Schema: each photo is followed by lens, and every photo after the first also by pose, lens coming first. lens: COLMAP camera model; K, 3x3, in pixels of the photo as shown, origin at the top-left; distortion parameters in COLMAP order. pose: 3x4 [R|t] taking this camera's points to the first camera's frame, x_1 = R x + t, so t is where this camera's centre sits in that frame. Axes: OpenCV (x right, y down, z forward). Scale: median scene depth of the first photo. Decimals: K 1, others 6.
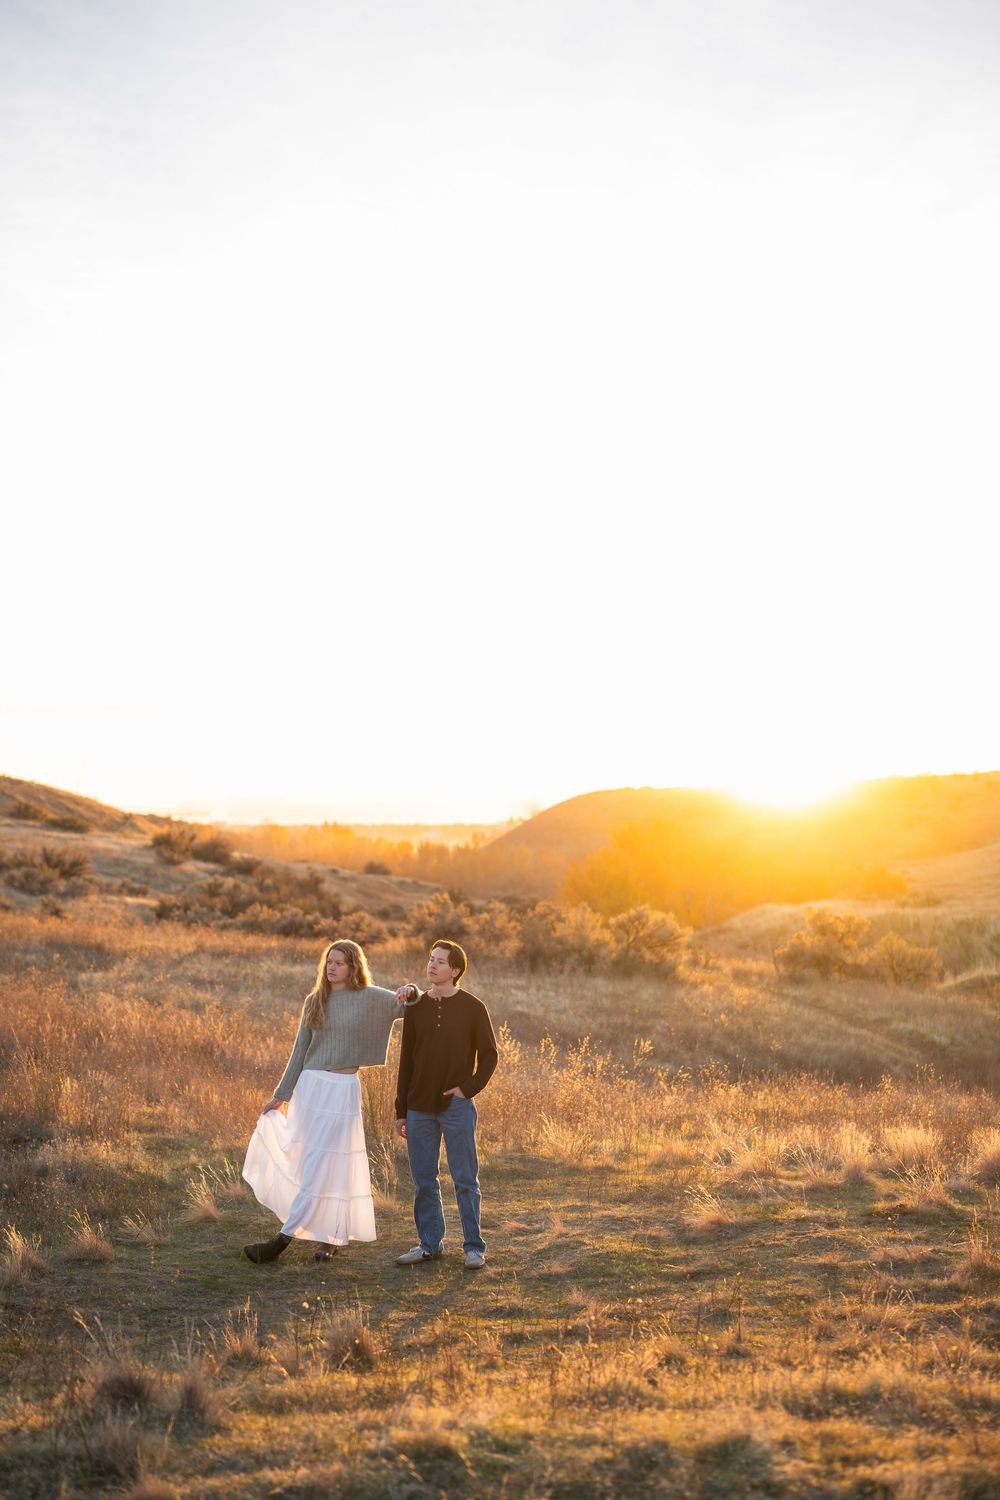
lens RADIAL K [[2683.0, 0, 500.0], [0, 2683.0, 750.0], [0, 0, 1]] dist [-0.030833, -0.080867]
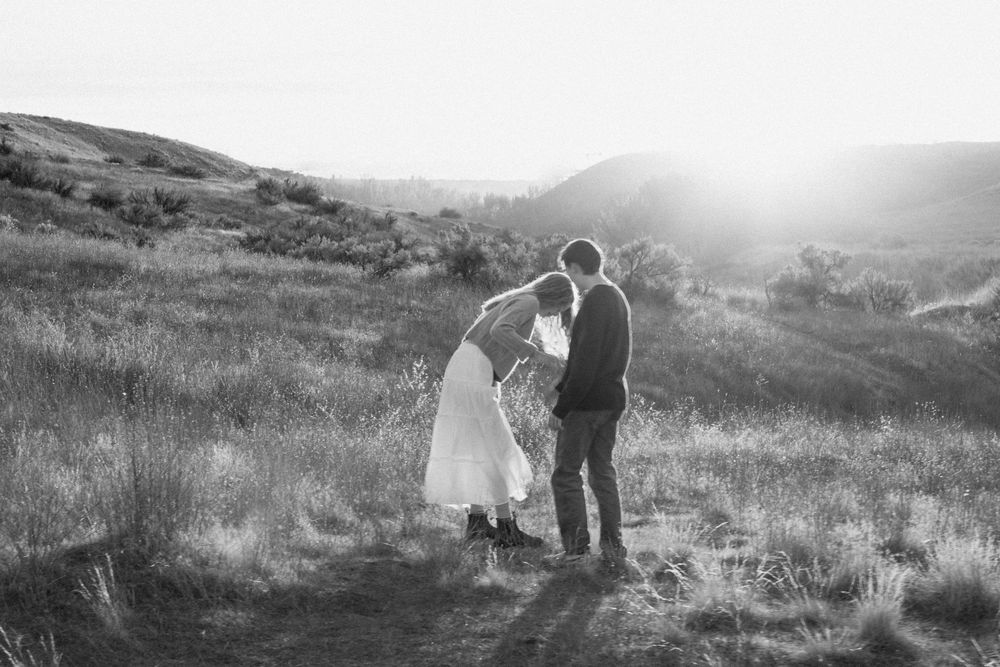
lens RADIAL K [[1788.7, 0, 500.0], [0, 1788.7, 333.5], [0, 0, 1]] dist [-0.030833, -0.080867]
pose [[0.998723, 0.014878, -0.048274, 0.024189], [-0.009865, 0.994688, 0.102463, 0.018796], [0.049542, -0.101856, 0.993565, 0.220283]]
